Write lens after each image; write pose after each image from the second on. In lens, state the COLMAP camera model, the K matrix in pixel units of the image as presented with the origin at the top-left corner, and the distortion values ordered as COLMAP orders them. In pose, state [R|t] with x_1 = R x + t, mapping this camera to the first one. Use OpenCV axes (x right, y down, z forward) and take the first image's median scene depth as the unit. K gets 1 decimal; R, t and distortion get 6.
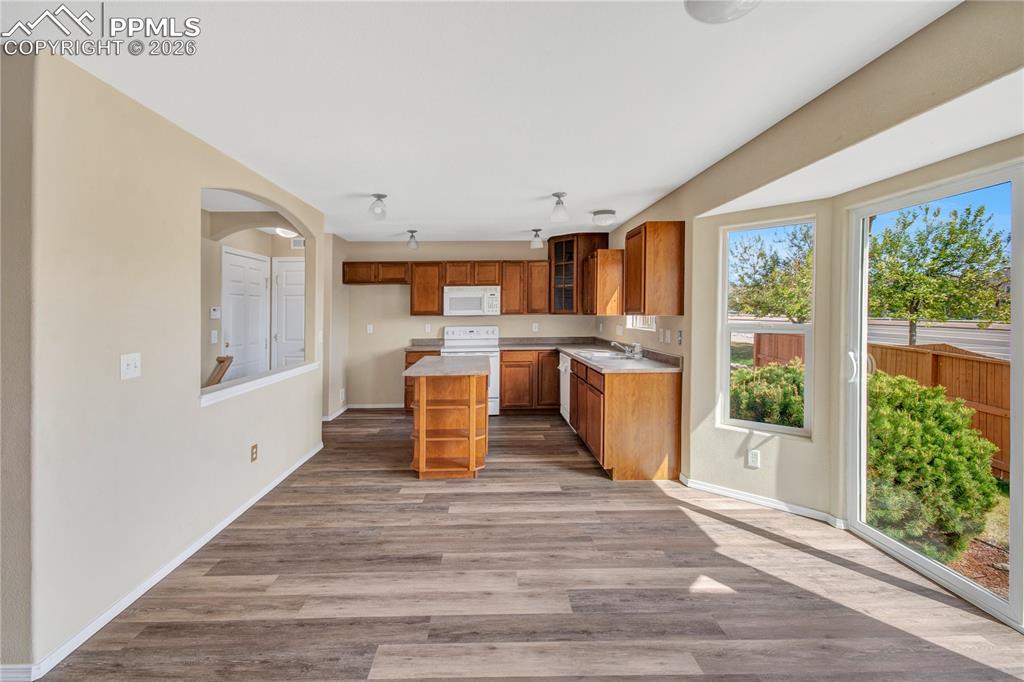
lens RADIAL K [[456.0, 0, 511.1], [0, 456.0, 313.2], [0, 0, 1]] dist [-0.000527, 0.000337]
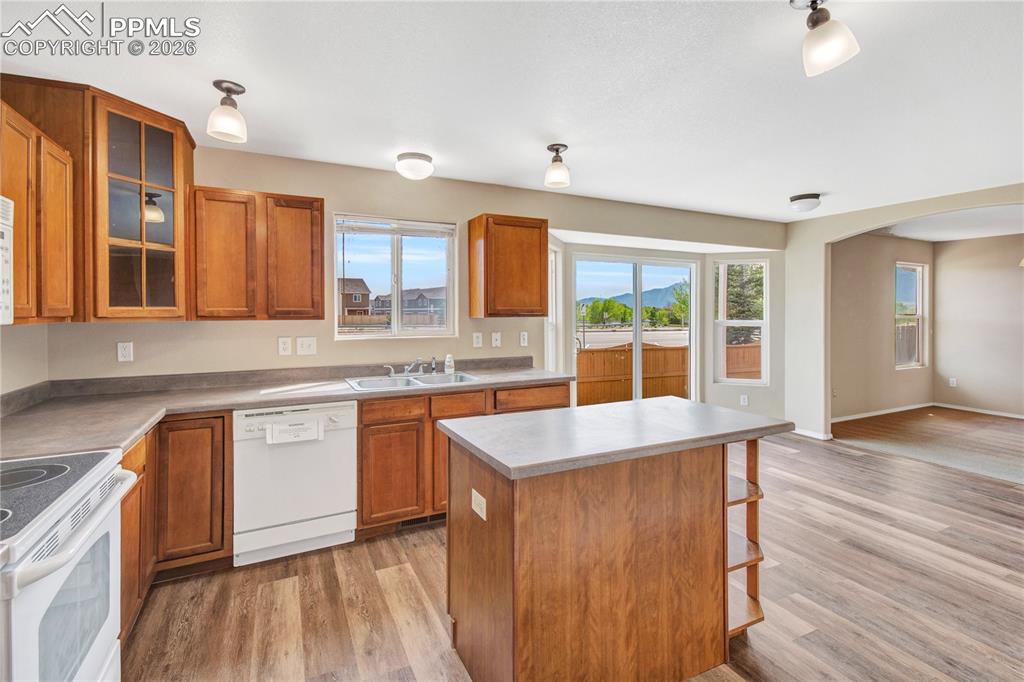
lens RADIAL K [[482.7, 0, 518.4], [0, 482.7, 312.7], [0, 0, 1]] dist [0.005030, -0.000381]
pose [[-0.412123, 0.006373, 0.911106, -0.400417], [0.007878, 0.999963, -0.003431, 0.000343], [-0.911094, 0.005764, -0.412158, 0.986289]]
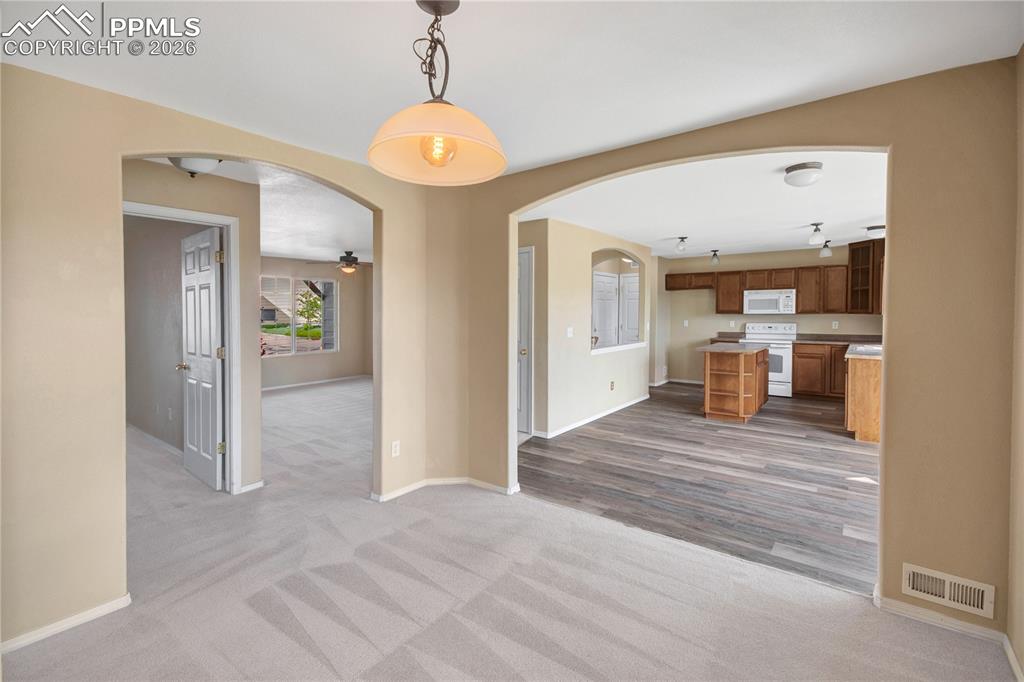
lens RADIAL K [[482.7, 0, 518.4], [0, 482.7, 312.7], [0, 0, 1]] dist [0.005030, -0.000381]
pose [[0.776943, 0.007968, -0.629521, 0.228492], [-0.004892, 0.999966, 0.006619, -0.003948], [0.629552, -0.002063, 0.776955, -0.465759]]
